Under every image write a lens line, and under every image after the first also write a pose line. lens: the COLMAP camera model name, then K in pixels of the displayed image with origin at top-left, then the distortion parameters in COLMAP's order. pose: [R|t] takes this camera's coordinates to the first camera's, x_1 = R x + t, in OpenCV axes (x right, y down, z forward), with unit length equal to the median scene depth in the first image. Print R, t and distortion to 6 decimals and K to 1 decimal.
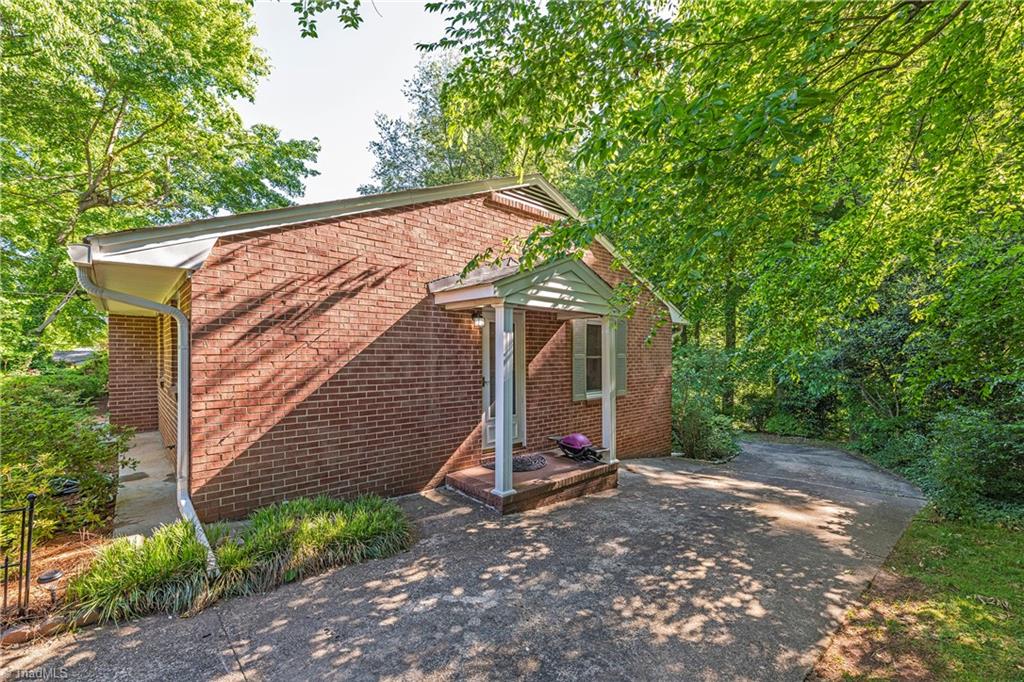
lens RADIAL K [[462.4, 0, 512.0], [0, 462.4, 341.0], [0, 0, 1]] dist [0.001201, 0.000011]
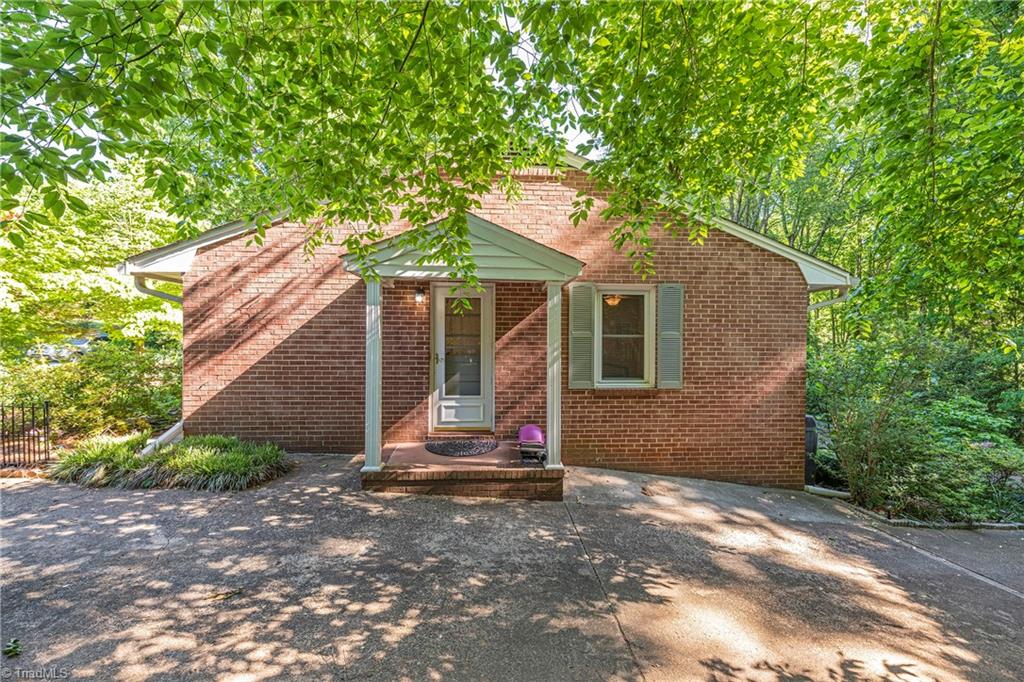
lens RADIAL K [[443.7, 0, 515.0], [0, 443.7, 322.9], [0, 0, 1]] dist [-0.000530, 0.000115]
pose [[0.754046, -0.007331, -0.656780, 0.805495], [0.009046, 0.999959, -0.000776, 0.017007], [0.656759, -0.005356, 0.754082, 0.460116]]
